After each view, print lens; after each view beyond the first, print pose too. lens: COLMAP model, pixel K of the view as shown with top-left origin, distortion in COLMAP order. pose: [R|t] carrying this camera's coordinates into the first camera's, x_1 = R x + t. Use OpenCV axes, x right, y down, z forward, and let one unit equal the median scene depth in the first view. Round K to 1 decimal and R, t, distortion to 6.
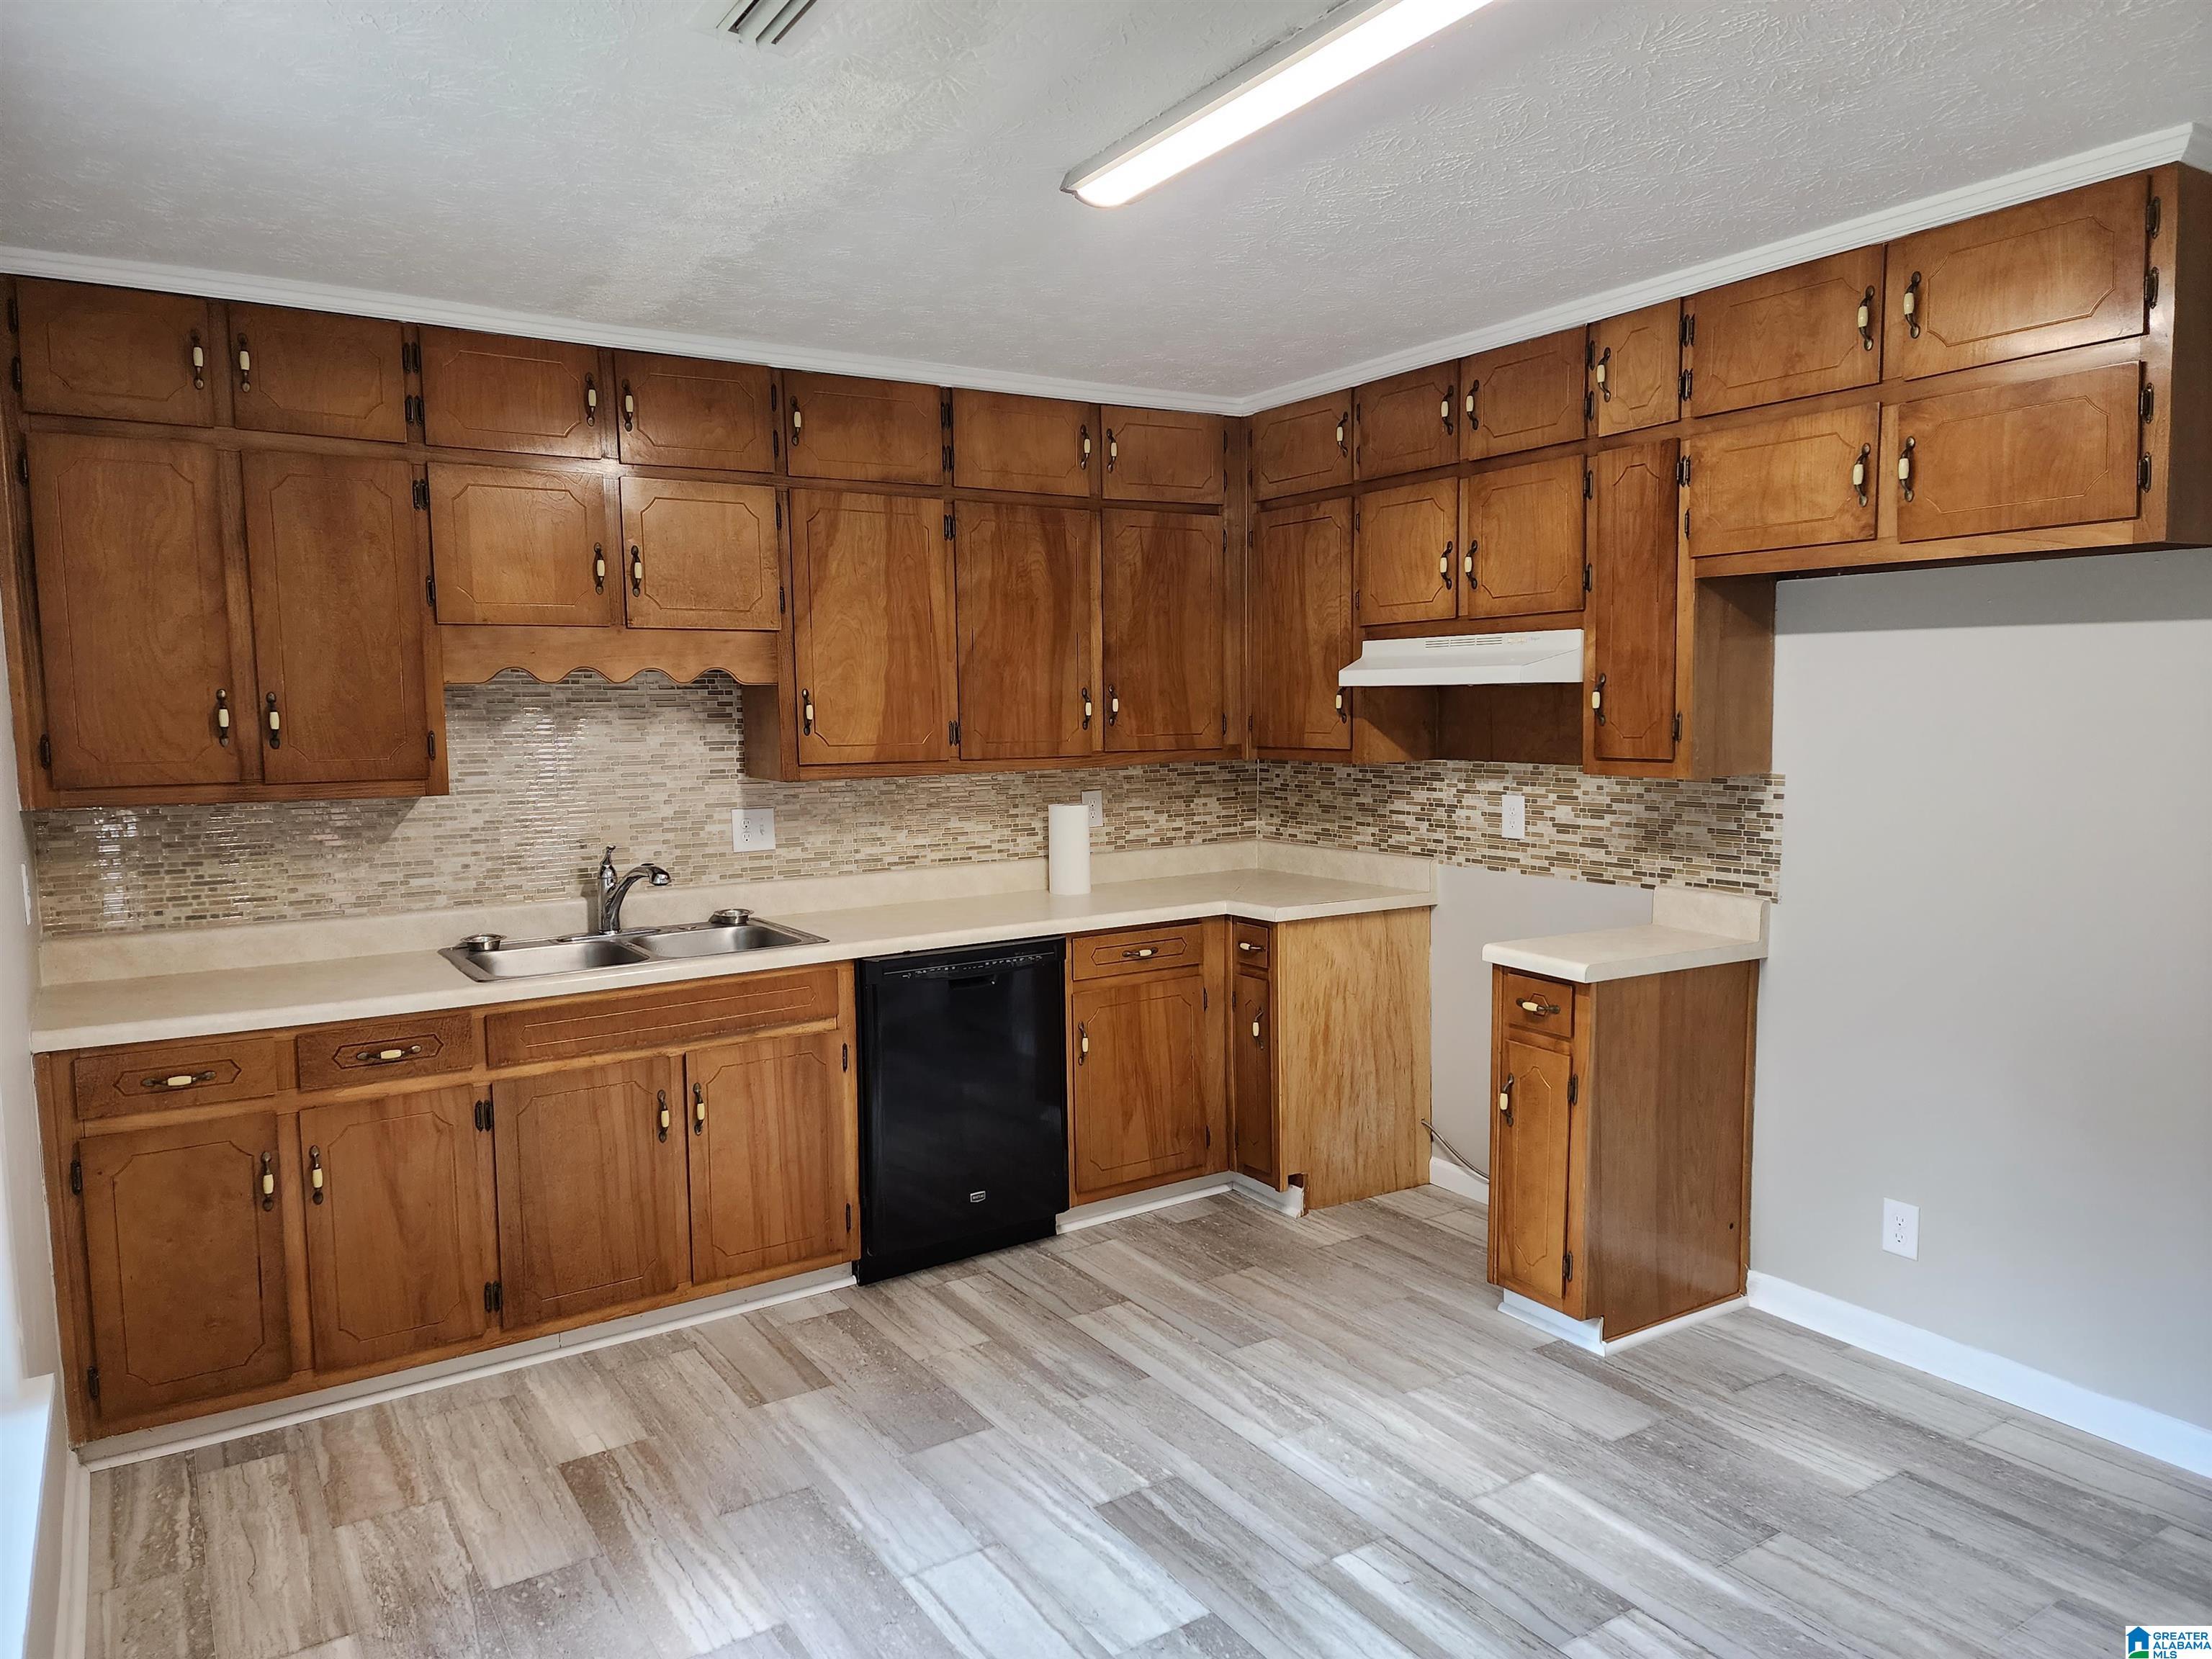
lens RADIAL K [[1471.9, 0, 1089.1], [0, 1471.9, 841.6], [0, 0, 1]] dist [0.085881, -0.078295]
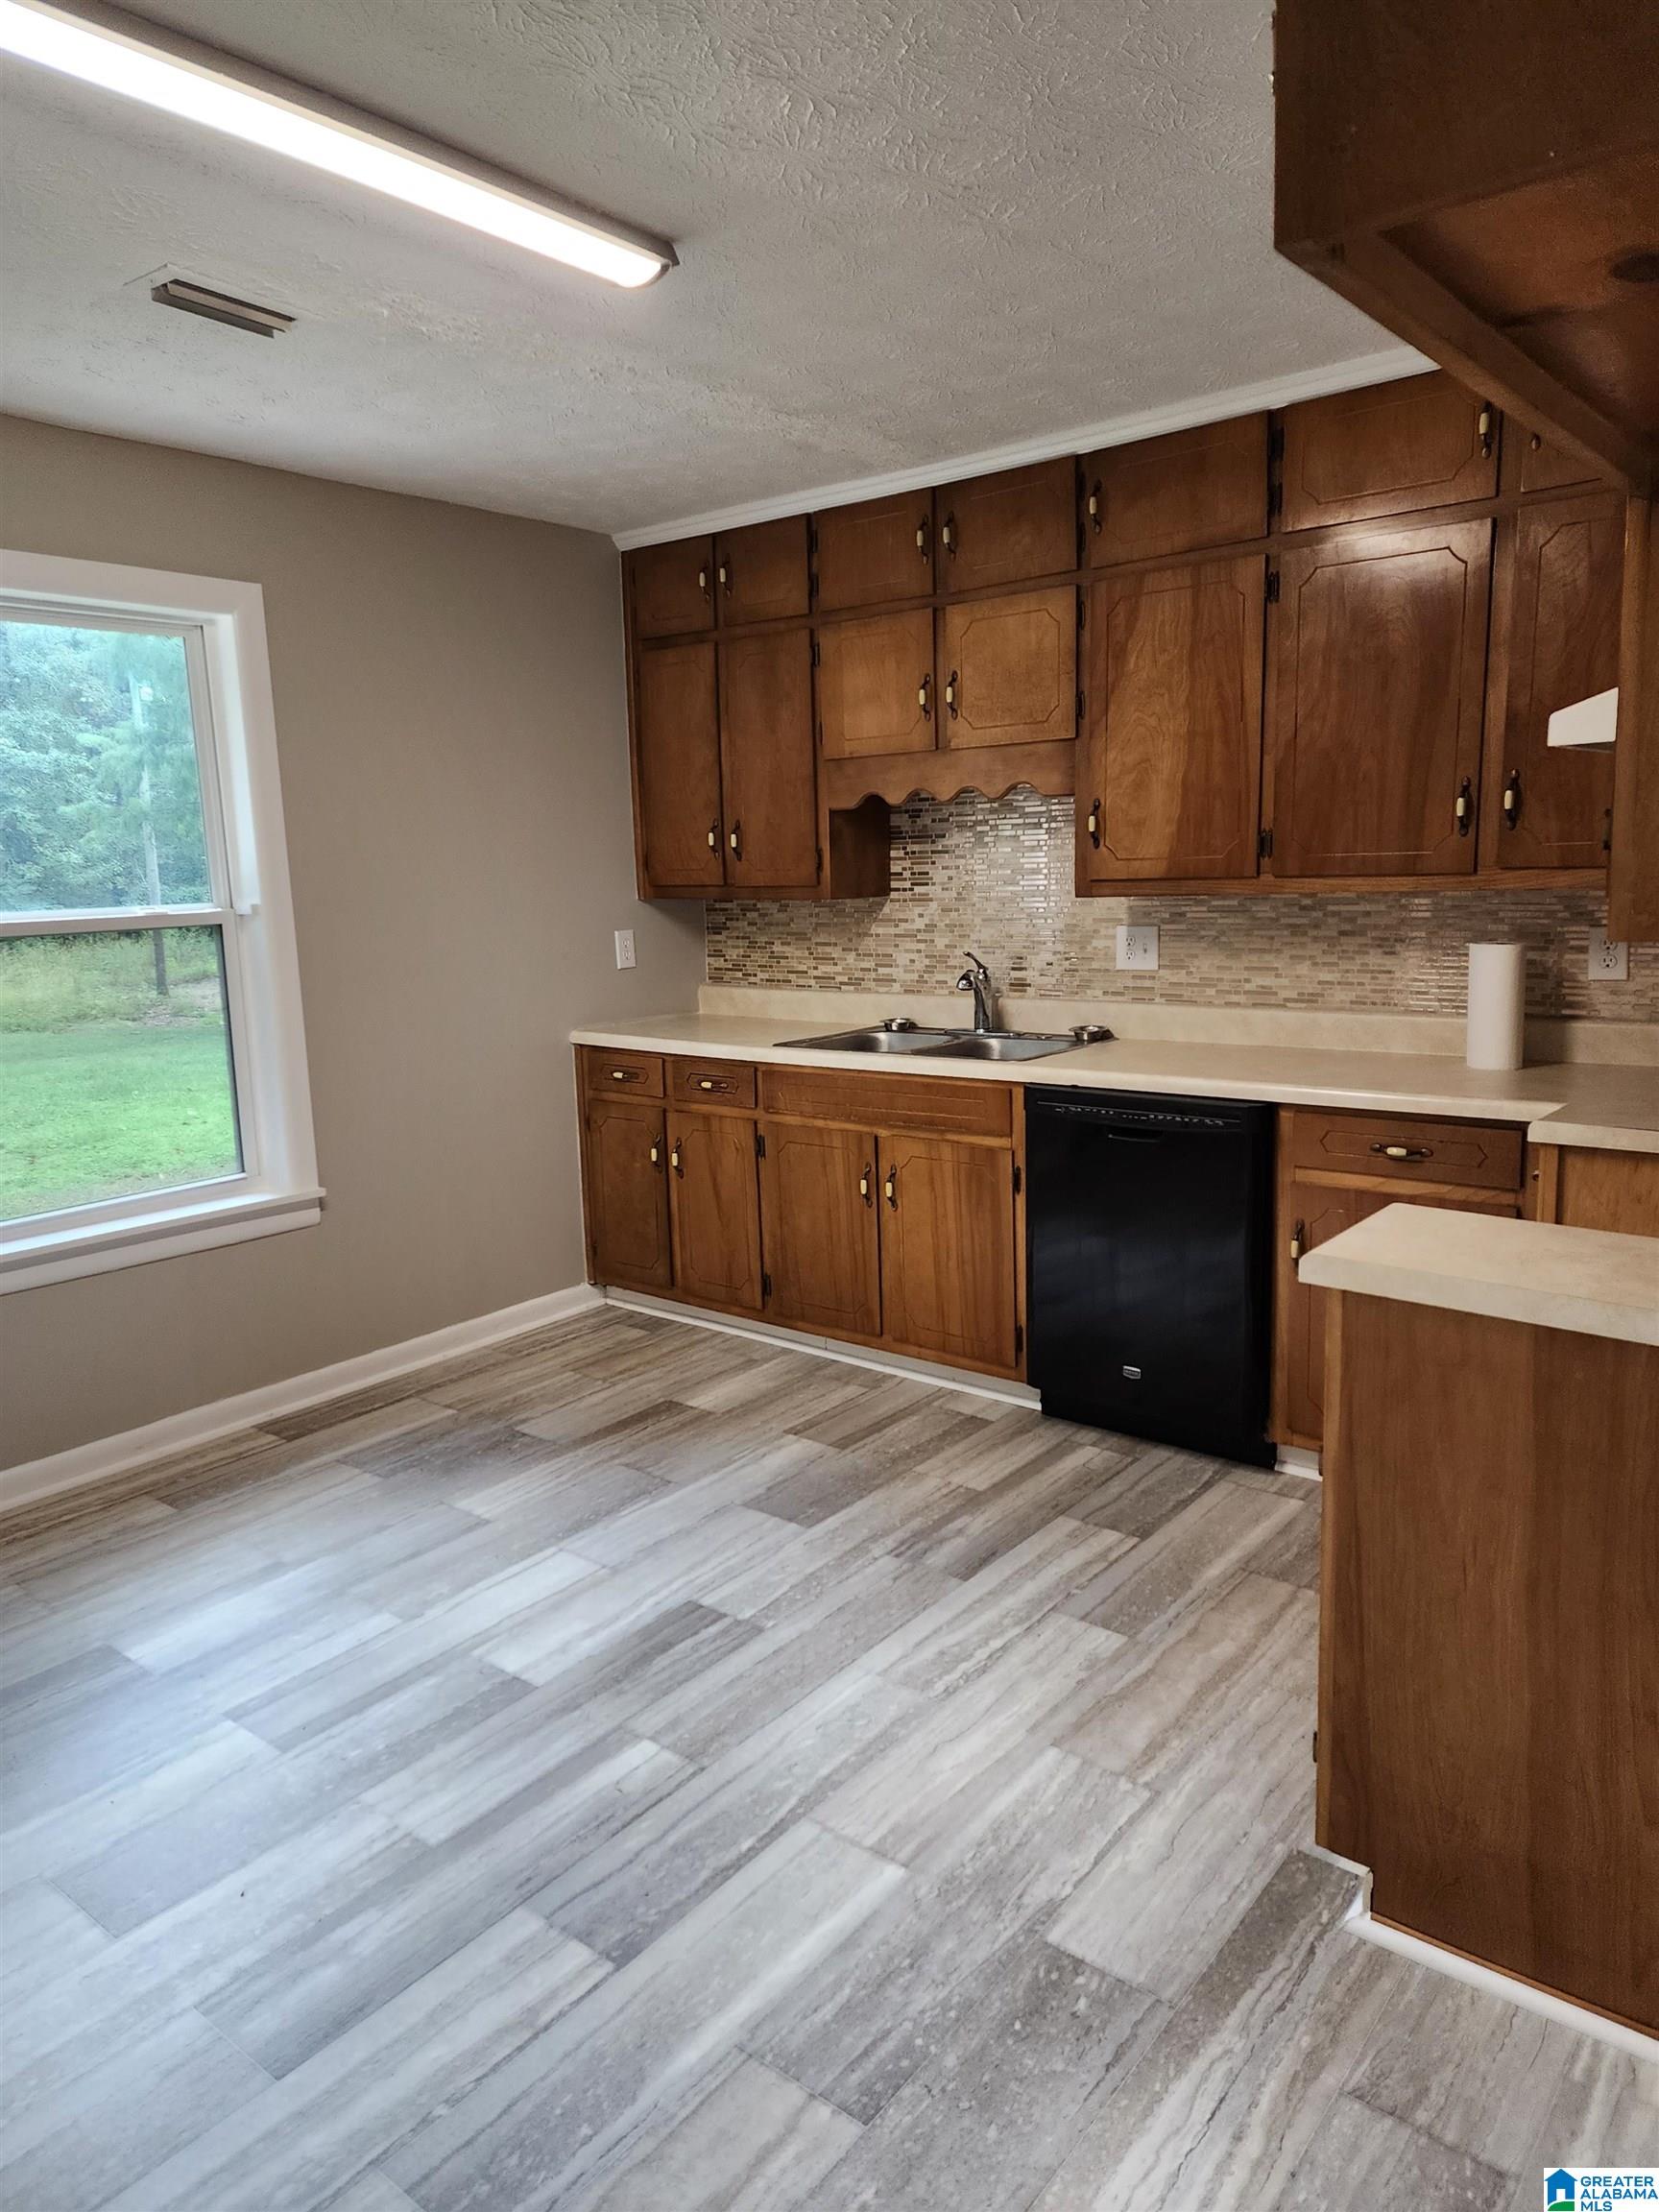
lens RADIAL K [[1471.9, 0, 827.1], [0, 1471.9, 1098.5], [0, 0, 1]] dist [0.085881, -0.078295]
pose [[0.315487, 0.156067, -0.936008, 0.747229], [-0.067468, 0.987575, 0.141925, -0.040670], [0.946528, 0.018376, 0.322097, 0.592823]]
